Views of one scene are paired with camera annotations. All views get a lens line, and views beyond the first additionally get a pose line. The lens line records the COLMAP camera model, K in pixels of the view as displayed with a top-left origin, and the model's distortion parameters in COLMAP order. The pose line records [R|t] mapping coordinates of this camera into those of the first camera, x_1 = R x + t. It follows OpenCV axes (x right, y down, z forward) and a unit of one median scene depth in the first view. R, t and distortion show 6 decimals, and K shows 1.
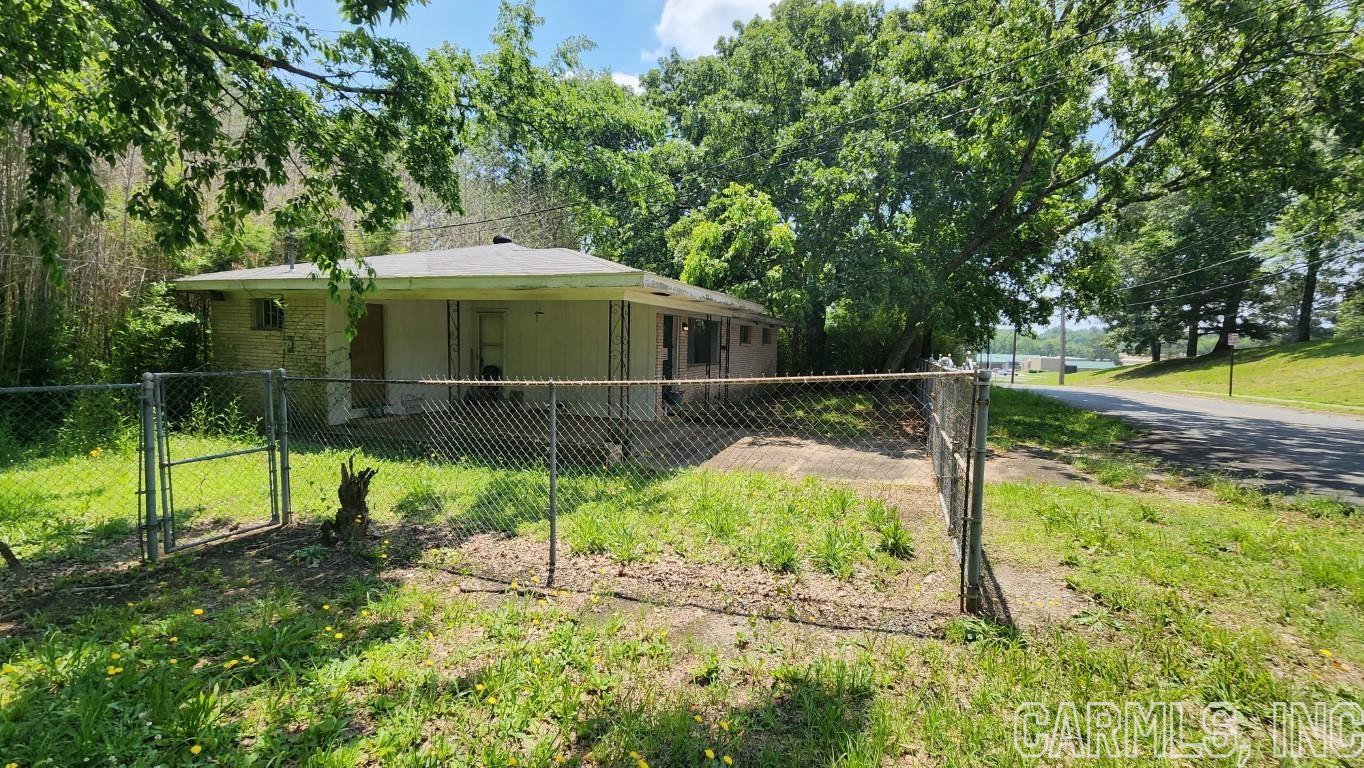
lens RADIAL K [[556.9, 0, 687.4], [0, 556.9, 387.9], [0, 0, 1]] dist [0.000034, -0.000177]
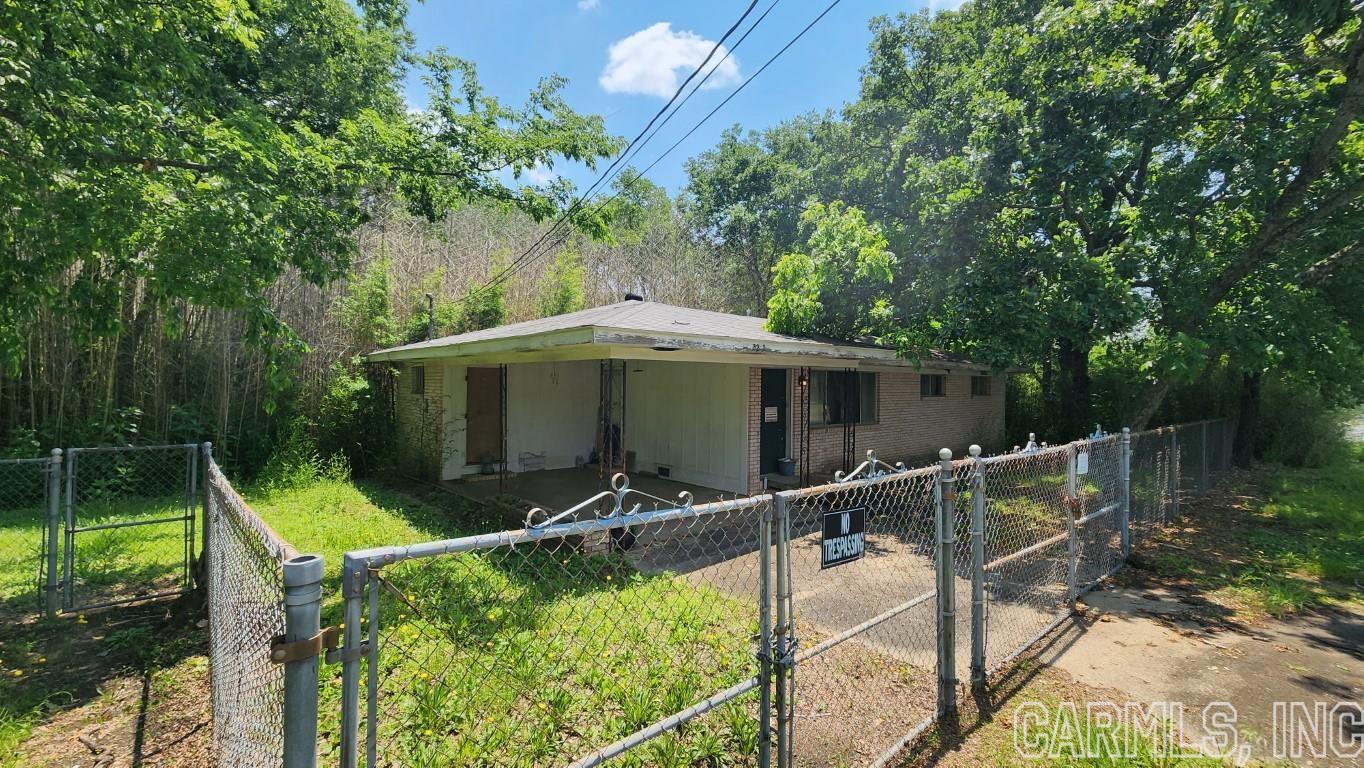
lens RADIAL K [[556.9, 0, 687.4], [0, 556.9, 387.9], [0, 0, 1]] dist [0.000034, -0.000177]
pose [[0.887337, -0.013230, -0.460932, 0.270508], [-0.024894, 0.996756, -0.076533, -0.037652], [0.460449, 0.079385, 0.884129, 0.220273]]
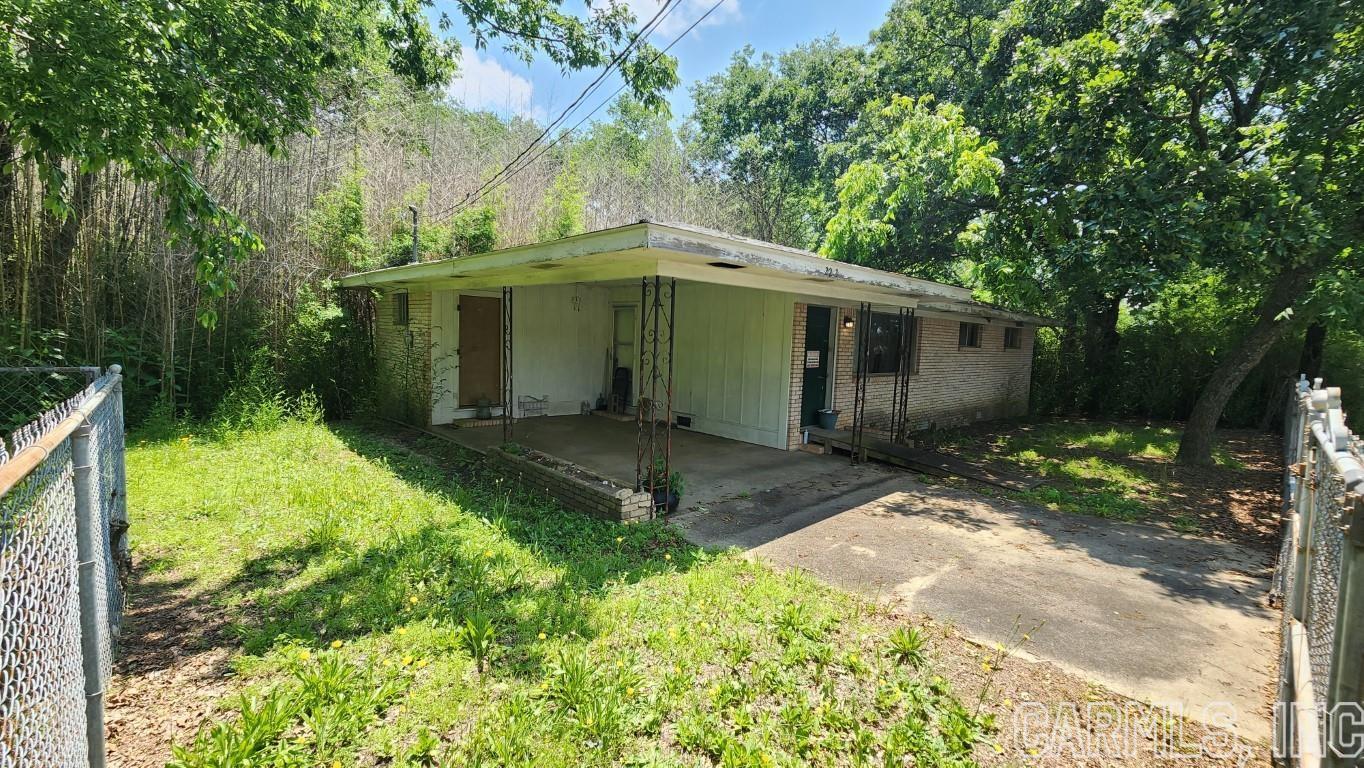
lens RADIAL K [[556.9, 0, 687.4], [0, 556.9, 387.9], [0, 0, 1]] dist [0.000034, -0.000177]
pose [[0.901115, 0.050522, -0.430626, 0.148042], [-0.051553, 0.998627, 0.009282, -0.024018], [0.430504, 0.013836, 0.902483, 0.301515]]
